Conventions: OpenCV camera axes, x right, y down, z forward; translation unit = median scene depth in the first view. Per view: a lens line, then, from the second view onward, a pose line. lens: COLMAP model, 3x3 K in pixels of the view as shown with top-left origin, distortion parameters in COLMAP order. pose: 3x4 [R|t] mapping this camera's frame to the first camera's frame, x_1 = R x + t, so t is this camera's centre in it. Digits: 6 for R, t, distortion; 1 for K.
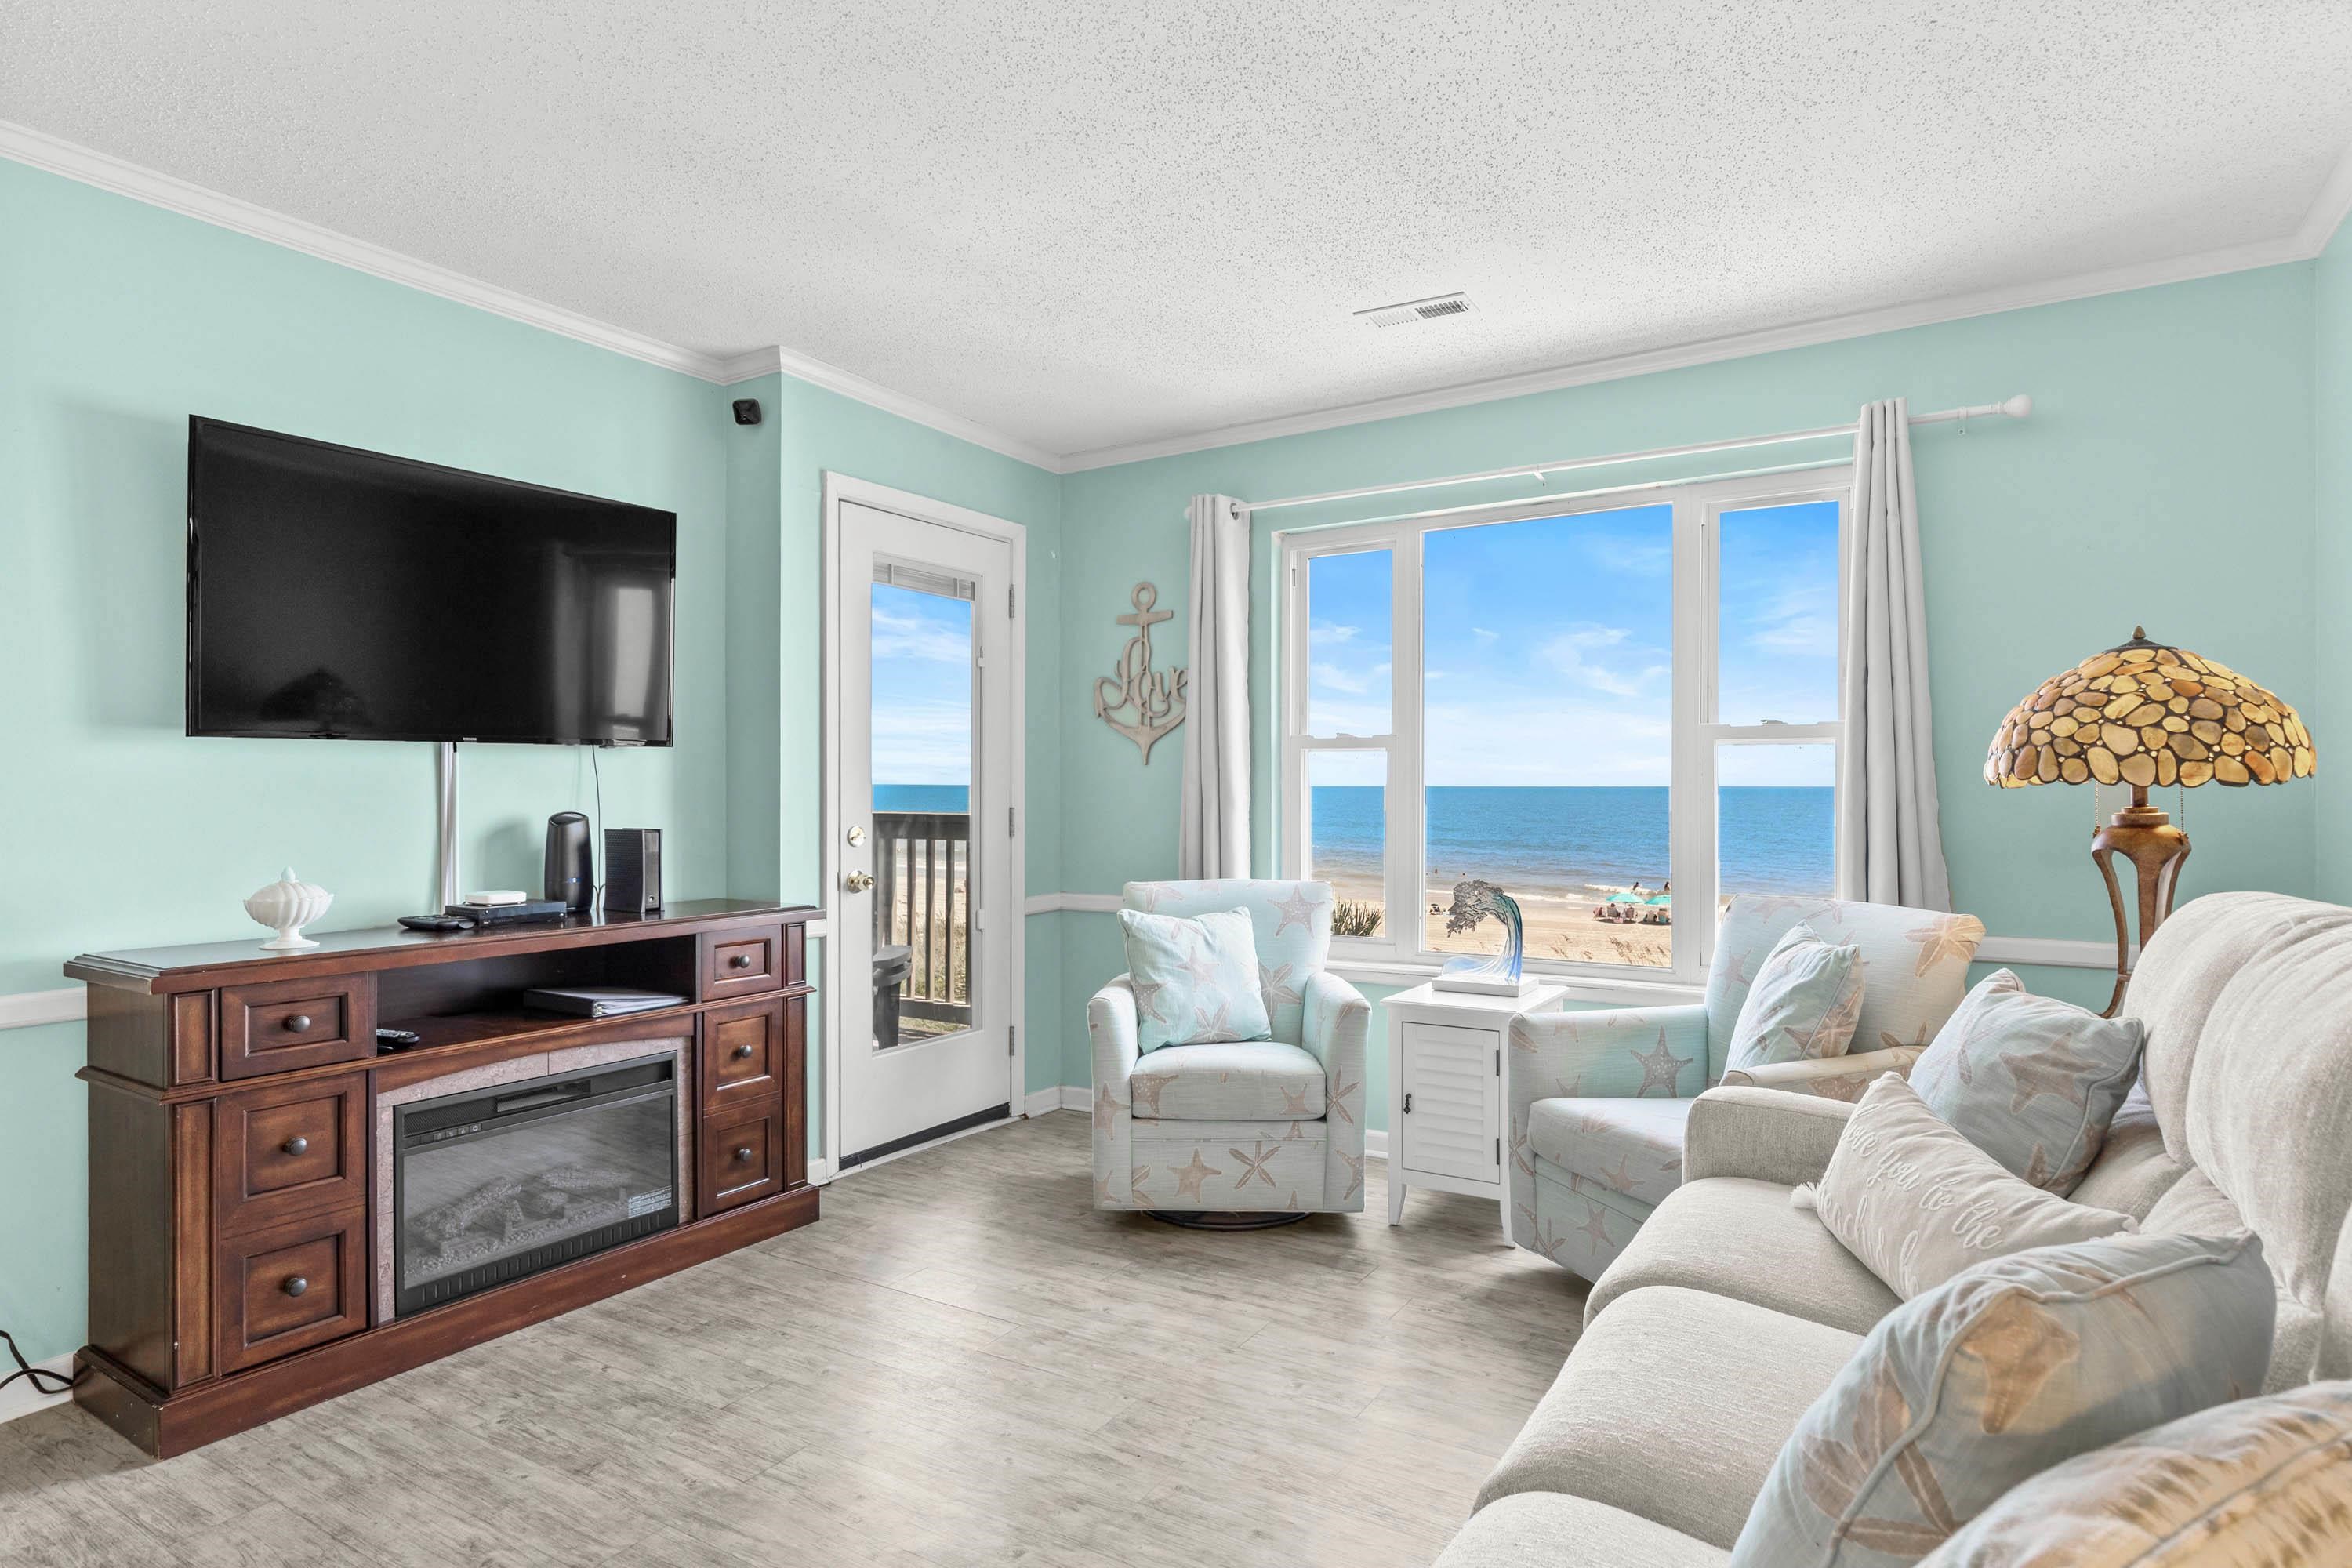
lens RADIAL K [[1266.6, 0, 1176.0], [0, 1266.6, 784.0], [0, 0, 1]] dist [0.000782, -0.000274]
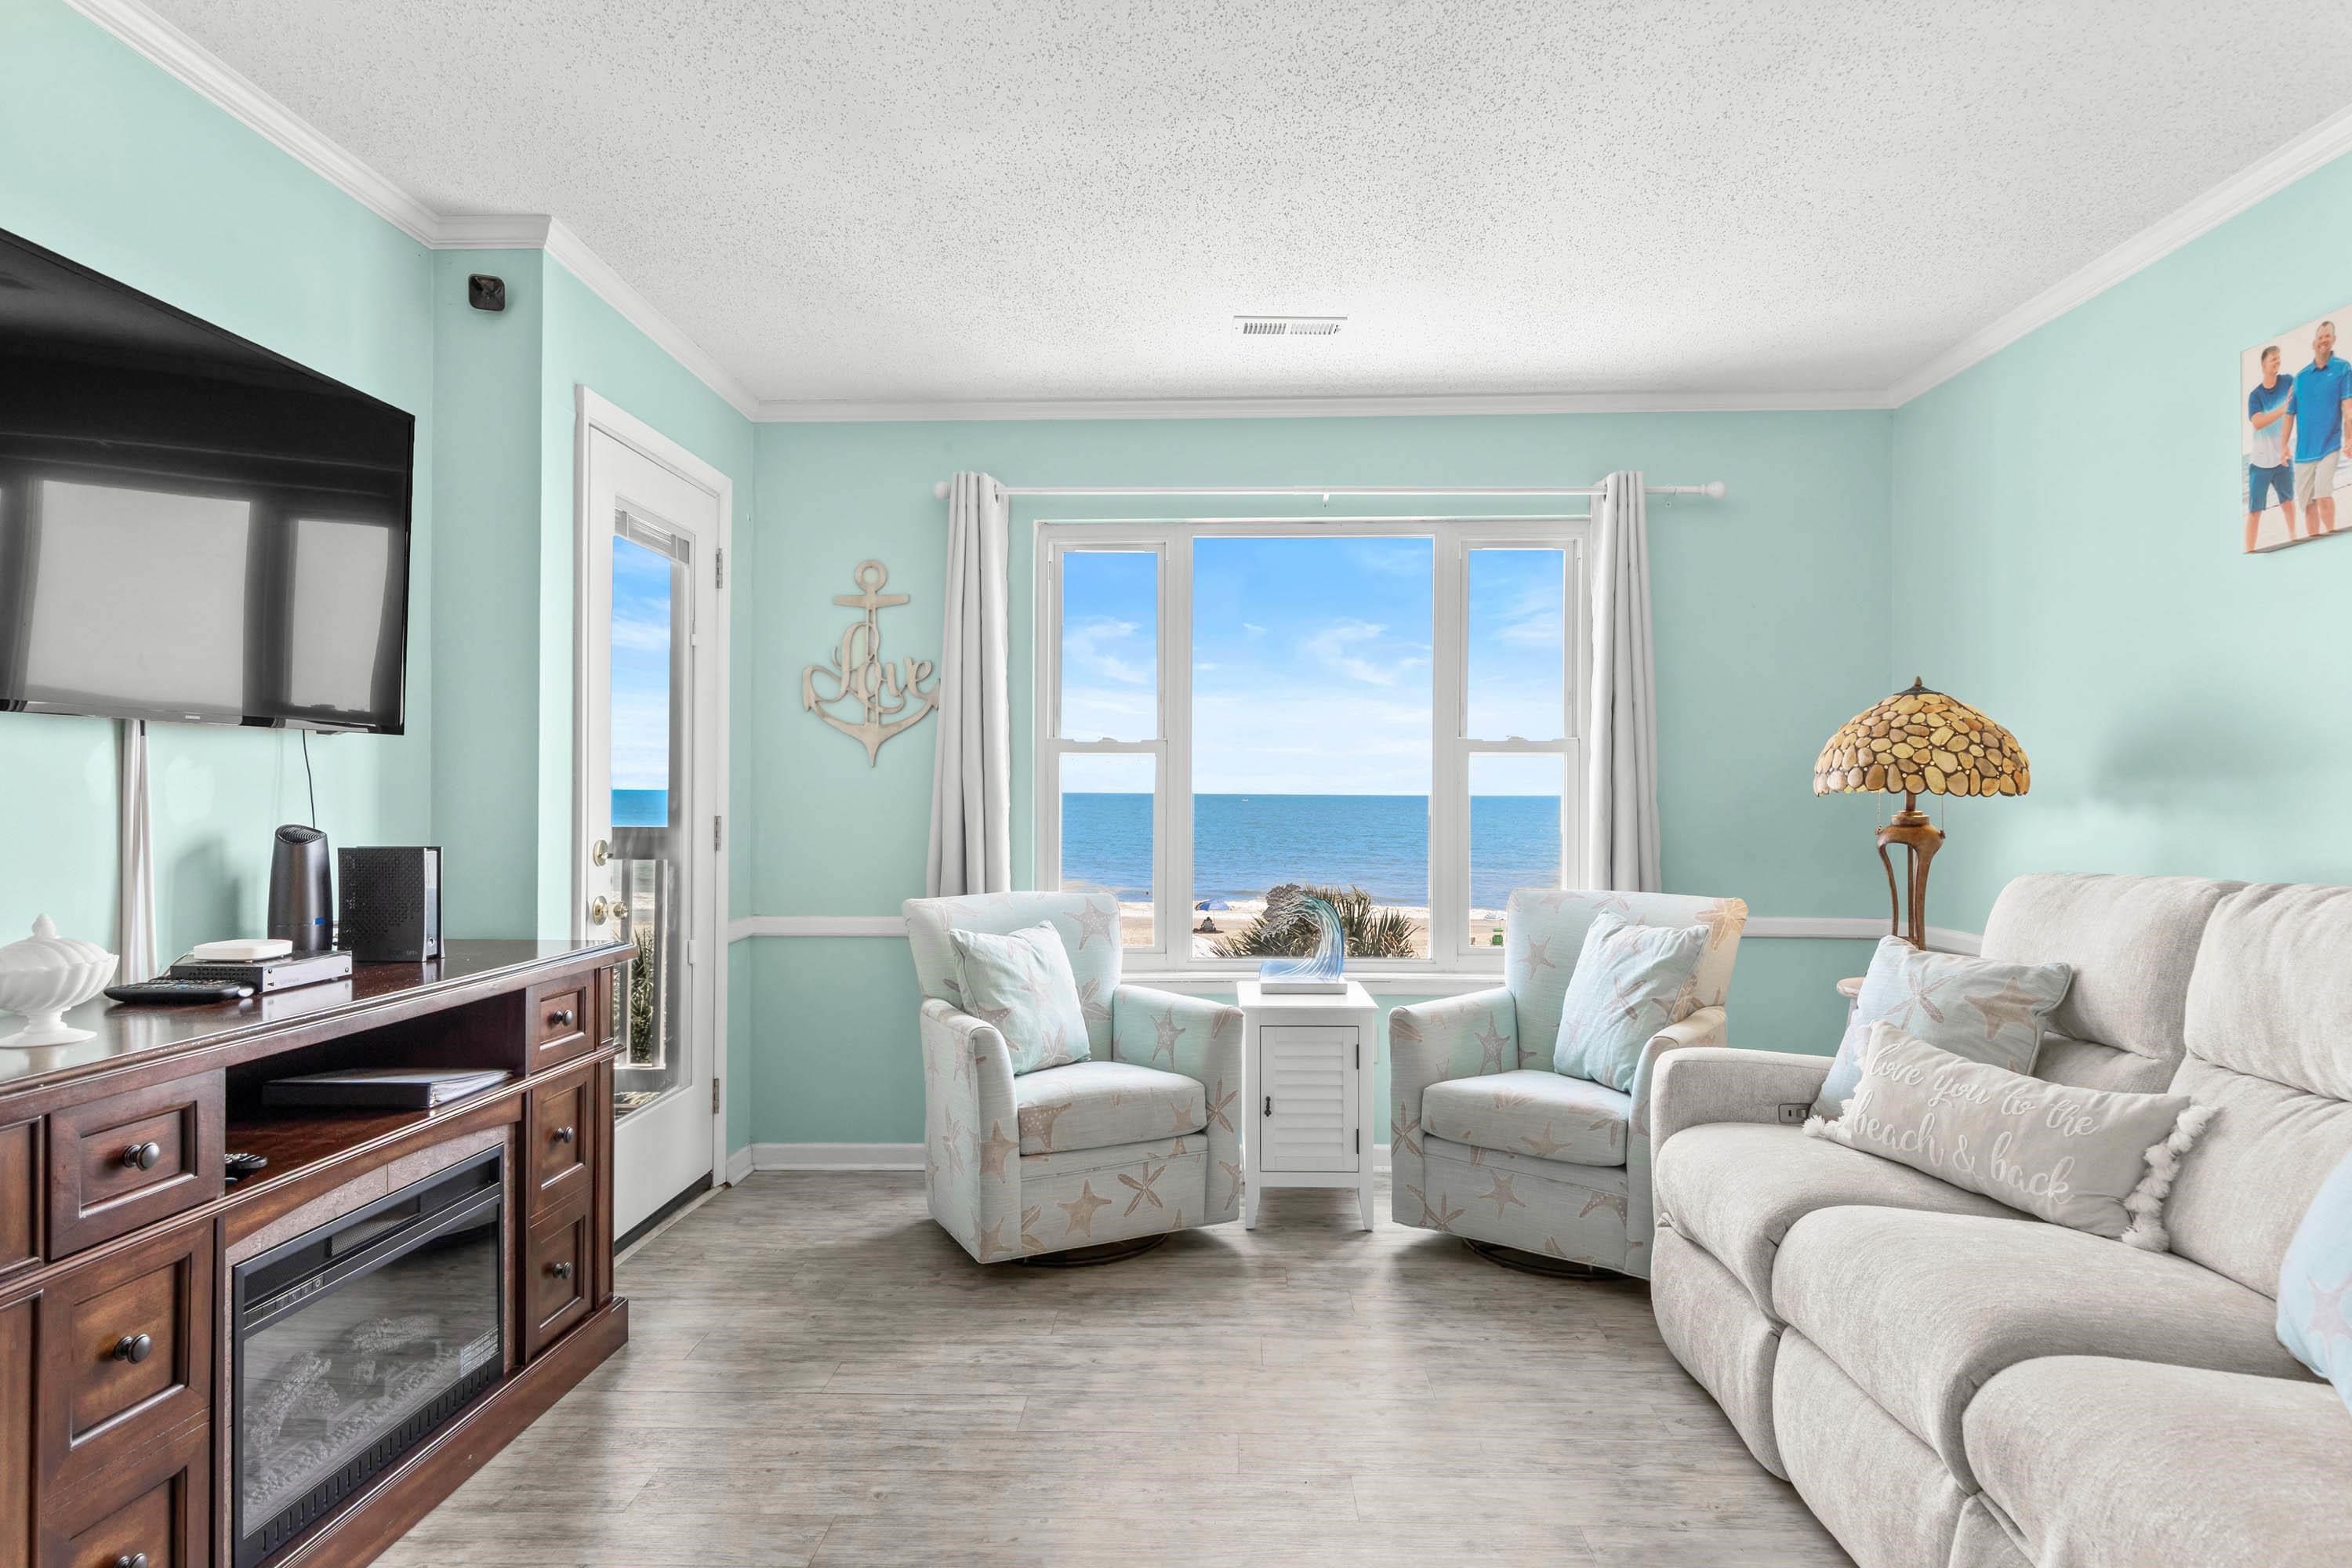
lens RADIAL K [[1357.5, 0, 1182.8], [0, 1357.5, 792.5], [0, 0, 1]] dist [0.011292, 0.000852]
pose [[0.864013, 0.004336, 0.503452, -0.428400], [-0.005451, 0.999985, 0.000743, 0.000961], [-0.503441, -0.003387, 0.864023, 0.098924]]
